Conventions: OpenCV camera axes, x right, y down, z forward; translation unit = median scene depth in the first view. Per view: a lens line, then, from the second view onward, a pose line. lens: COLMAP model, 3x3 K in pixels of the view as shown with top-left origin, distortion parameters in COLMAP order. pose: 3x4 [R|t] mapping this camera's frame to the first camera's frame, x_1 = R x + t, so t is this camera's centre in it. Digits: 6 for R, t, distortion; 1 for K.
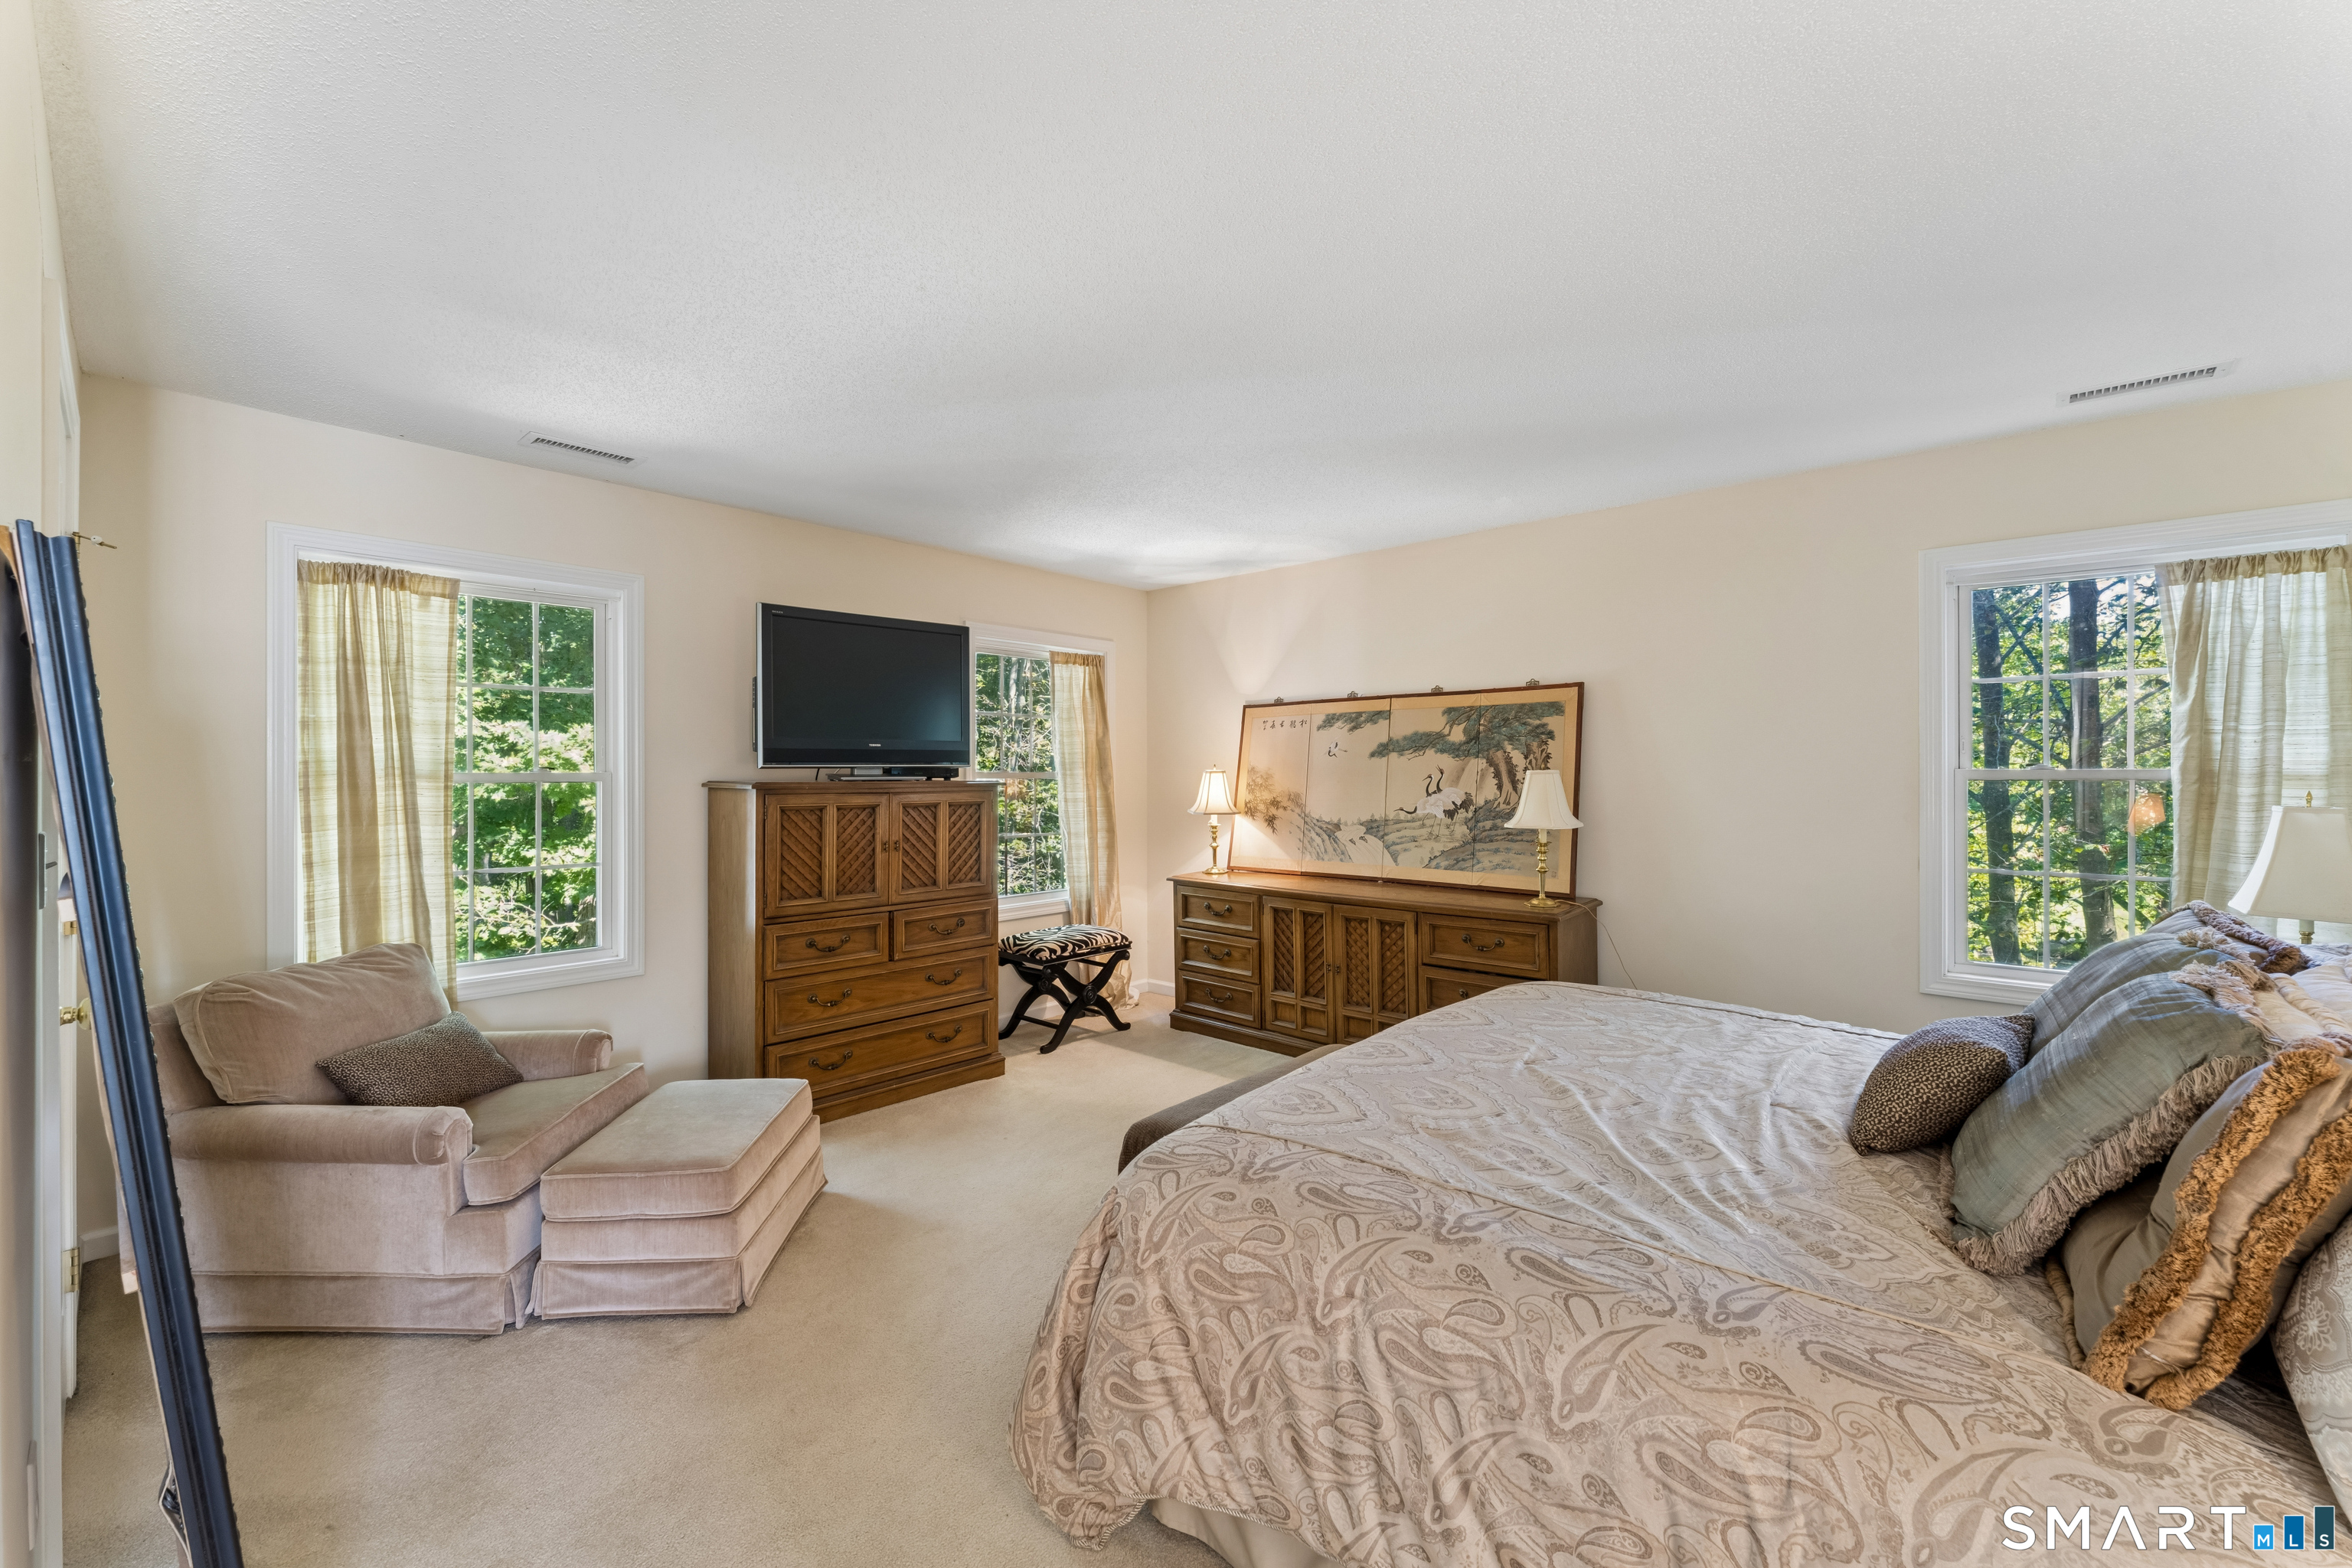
lens RADIAL K [[948.5, 0, 1175.9], [0, 948.5, 776.1], [0, 0, 1]] dist [-0.007955, 0.000130]
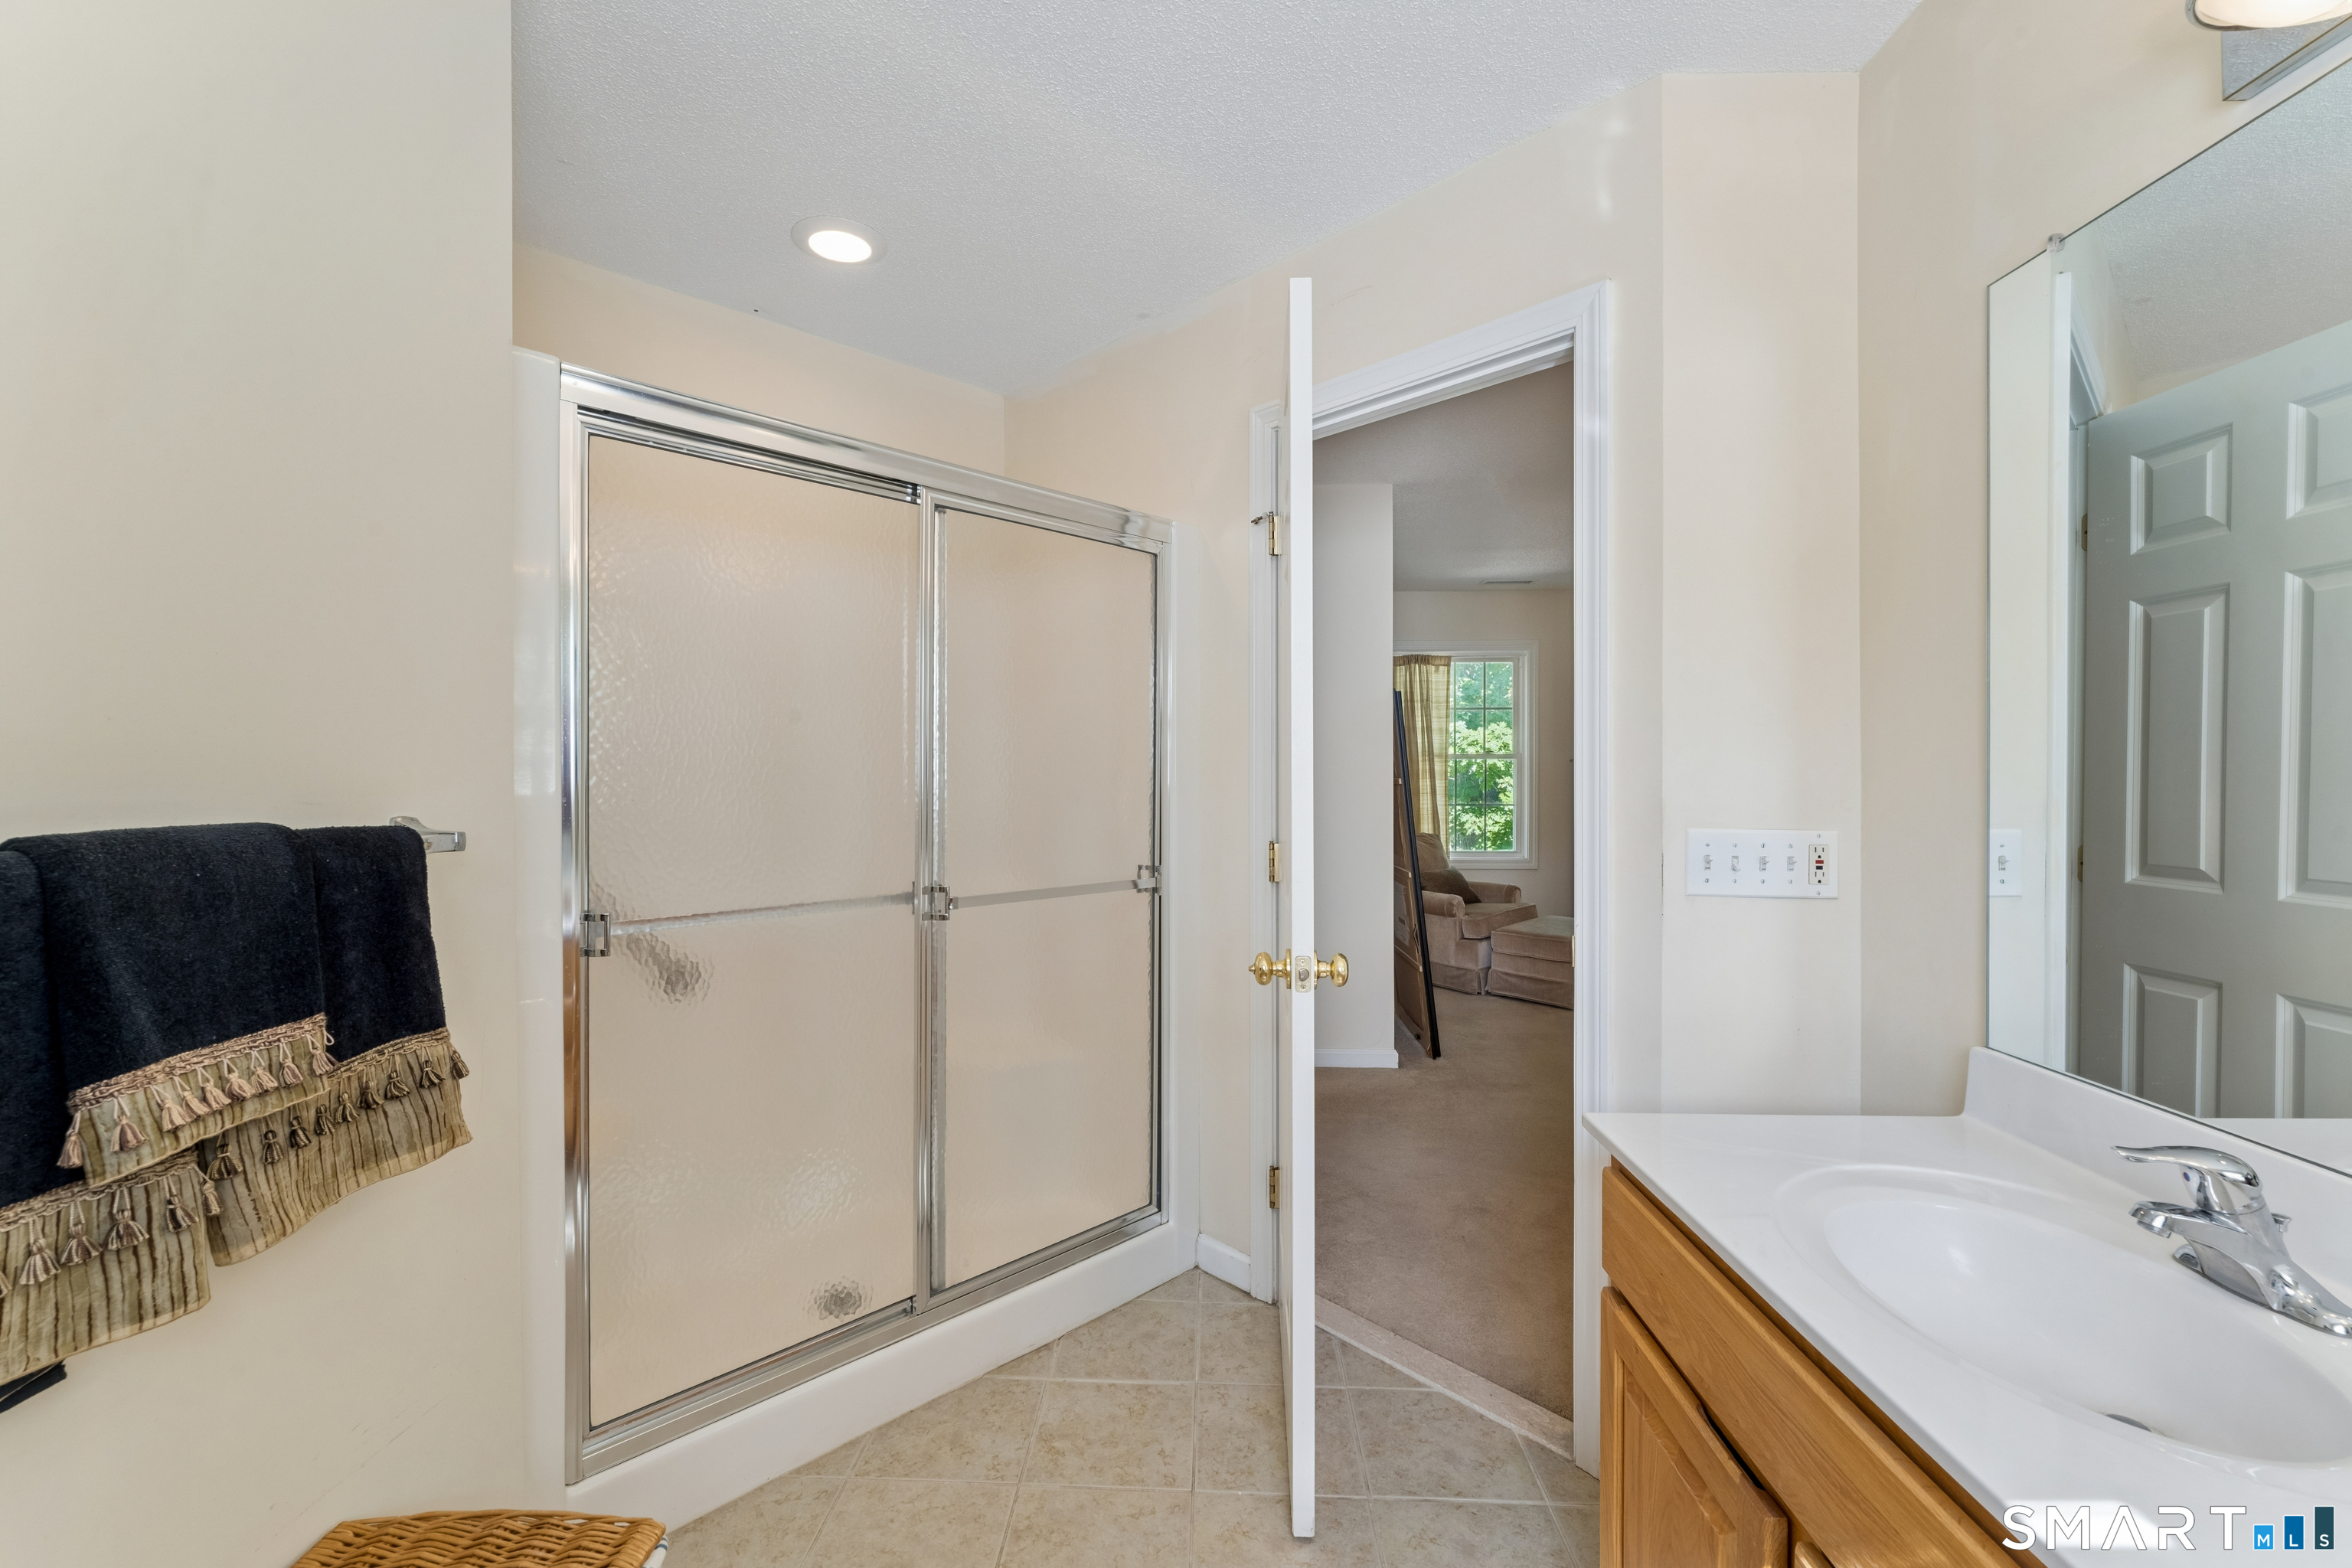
lens RADIAL K [[1014.3, 0, 1169.2], [0, 1014.3, 771.1], [0, 0, 1]] dist [0.003363, -0.000290]
pose [[0.644876, 0.004212, -0.764276, 0.519764], [-0.002277, 0.999991, 0.003589, 0.029275], [0.764284, -0.000574, 0.644879, -0.880474]]
